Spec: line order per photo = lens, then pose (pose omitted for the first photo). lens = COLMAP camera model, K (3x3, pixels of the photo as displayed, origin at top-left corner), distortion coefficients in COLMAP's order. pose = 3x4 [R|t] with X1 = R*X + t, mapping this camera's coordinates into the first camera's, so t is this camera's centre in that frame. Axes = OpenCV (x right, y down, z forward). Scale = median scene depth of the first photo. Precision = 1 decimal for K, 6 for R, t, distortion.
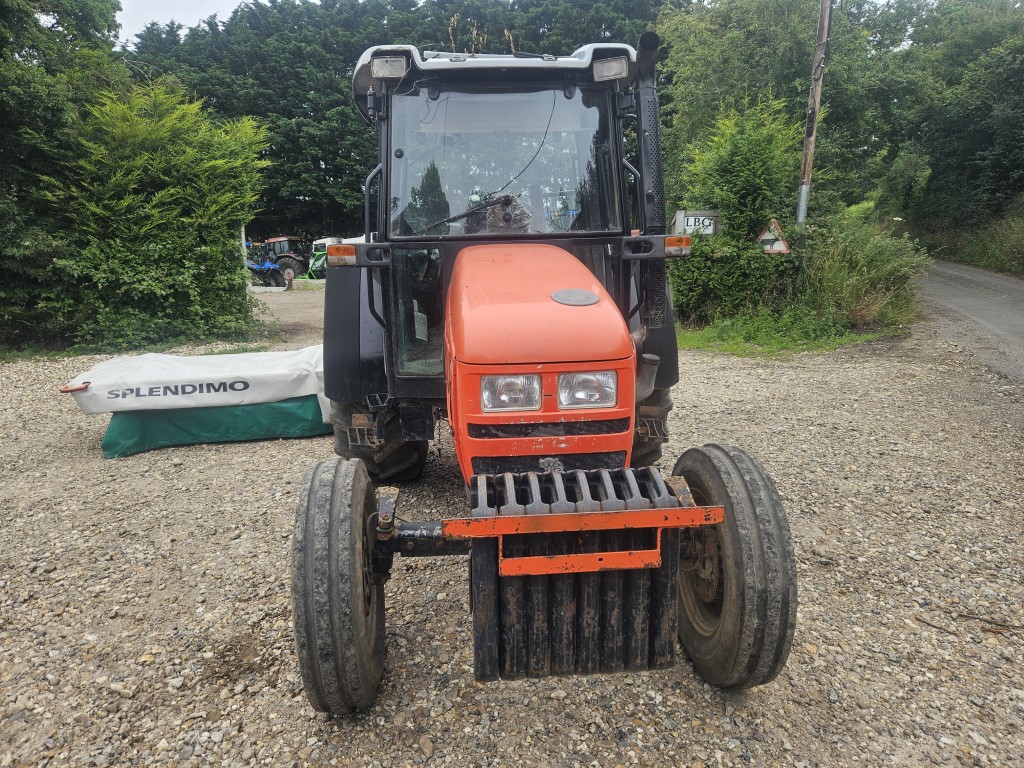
lens RADIAL K [[713.0, 0, 512.0], [0, 713.0, 384.0], [0, 0, 1]] dist [0.084333, -0.084678]
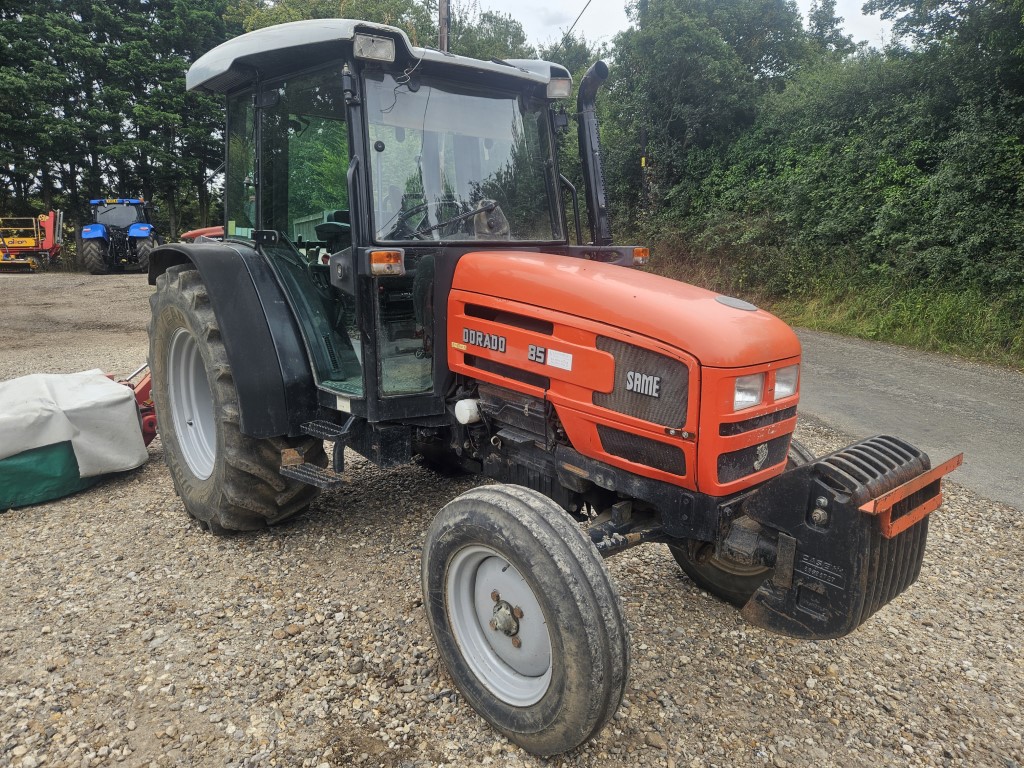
lens RADIAL K [[715.3, 0, 507.9], [0, 715.3, 391.5], [0, 0, 1]] dist [0.076103, -0.068429]
pose [[0.791149, -0.101022, 0.603223, -0.580037], [0.093934, 0.994633, 0.043375, -0.042137], [-0.604367, 0.022347, 0.796392, 0.194800]]
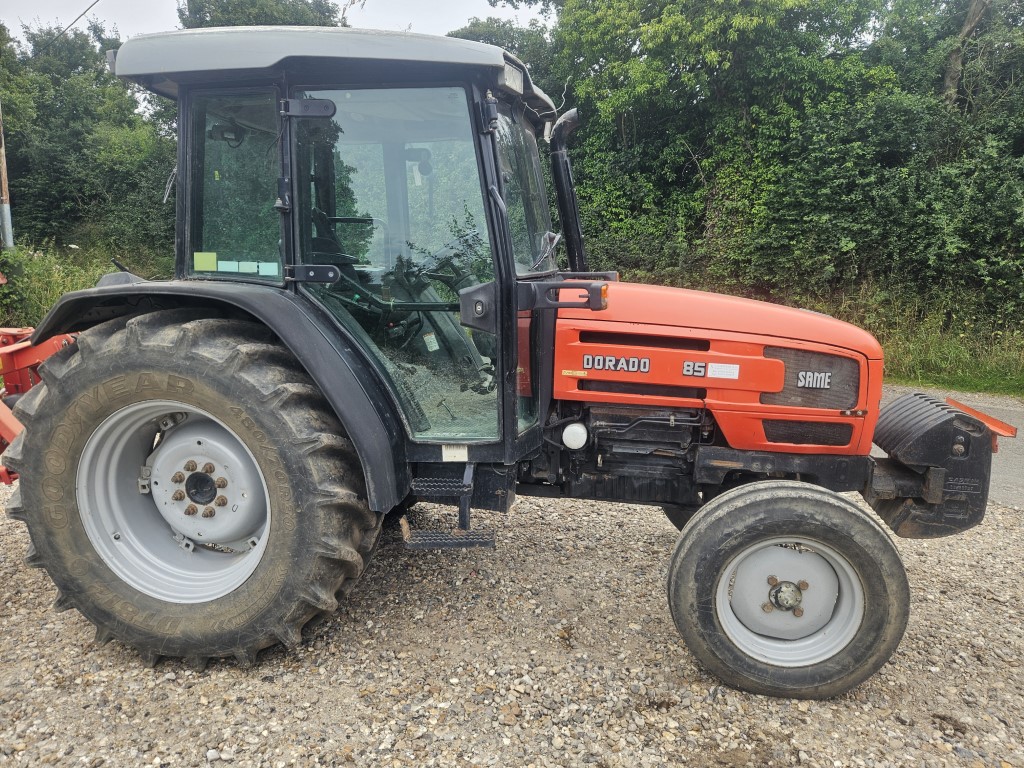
lens RADIAL K [[713.0, 0, 512.0], [0, 713.0, 384.0], [0, 0, 1]] dist [0.084333, -0.084678]
pose [[0.194684, -0.152664, 0.968913, -0.981560], [0.187118, 0.975453, 0.116096, -0.172756], [-0.962852, 0.158699, 0.218472, 0.826076]]
